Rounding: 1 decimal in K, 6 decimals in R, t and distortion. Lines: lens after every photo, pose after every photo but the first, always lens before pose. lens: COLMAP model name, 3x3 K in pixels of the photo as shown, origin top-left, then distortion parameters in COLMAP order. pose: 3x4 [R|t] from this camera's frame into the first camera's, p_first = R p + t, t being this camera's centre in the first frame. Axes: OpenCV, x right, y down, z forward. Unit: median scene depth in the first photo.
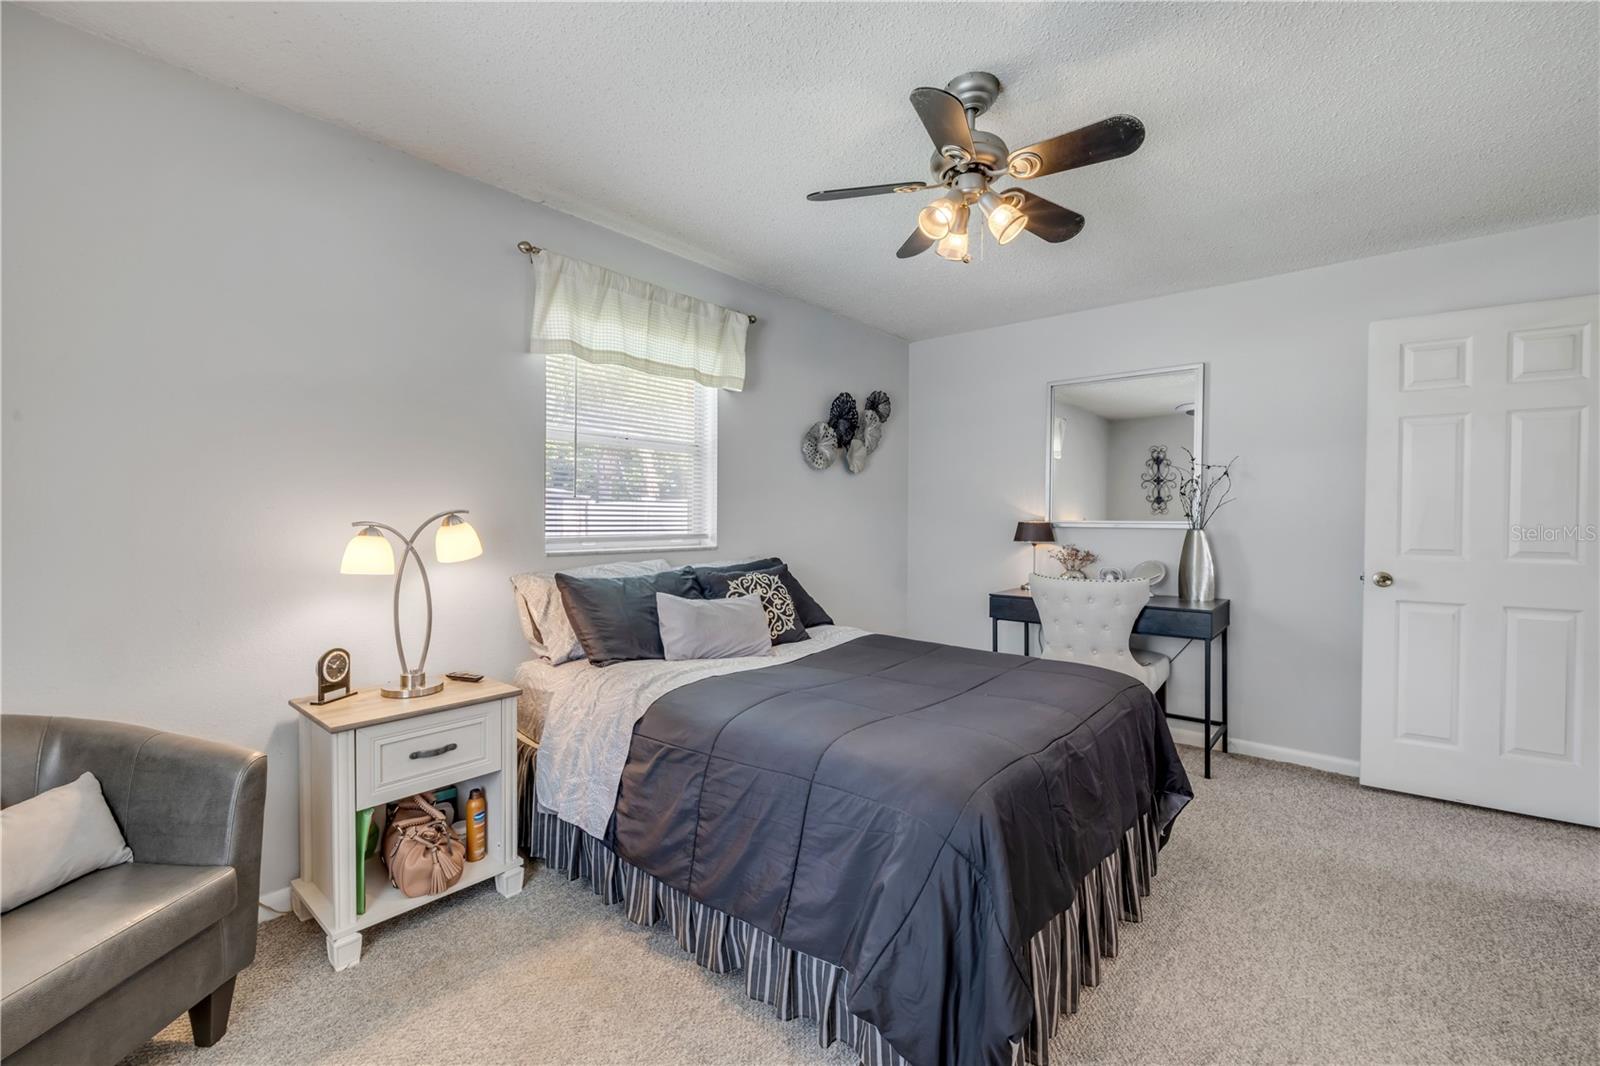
lens RADIAL K [[668.7, 0, 795.6], [0, 668.7, 515.8], [0, 0, 1]] dist [-0.000918, -0.000067]
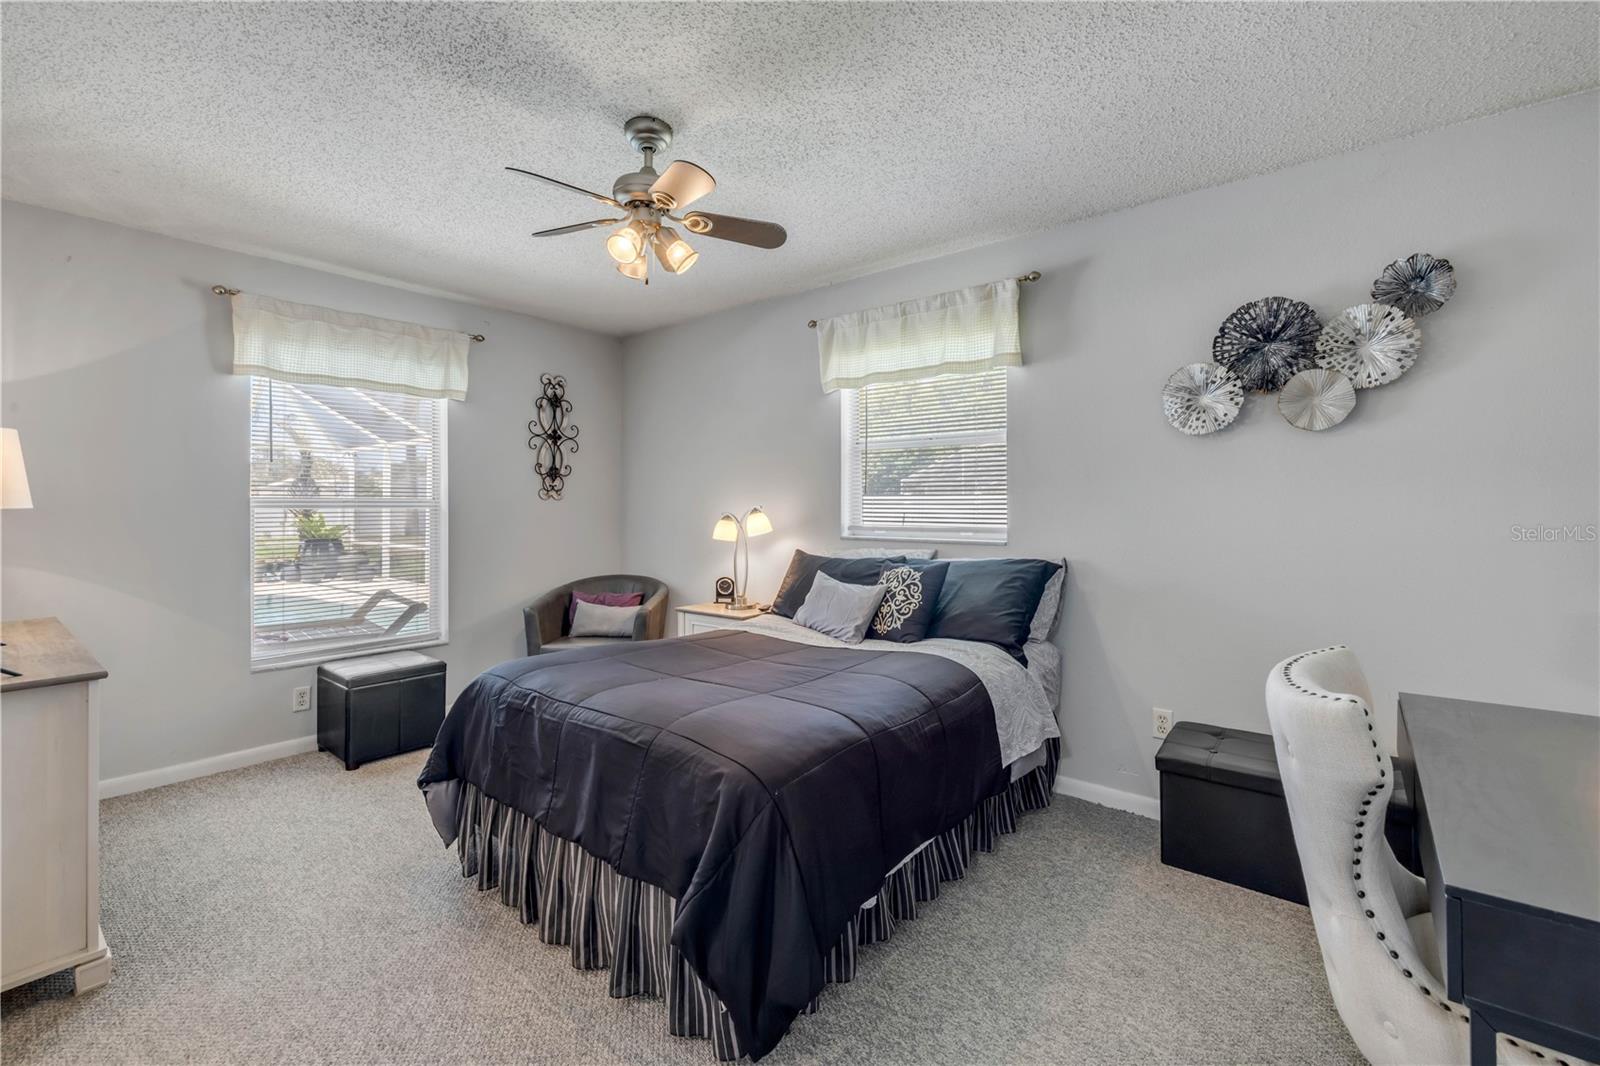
lens RADIAL K [[668.7, 0, 795.6], [0, 668.7, 515.8], [0, 0, 1]] dist [-0.000918, -0.000067]
pose [[0.020980, -0.008808, -0.999741, 0.878749], [-0.013699, 0.999865, -0.009097, 0.021685], [0.999686, 0.013886, 0.020857, 0.793859]]
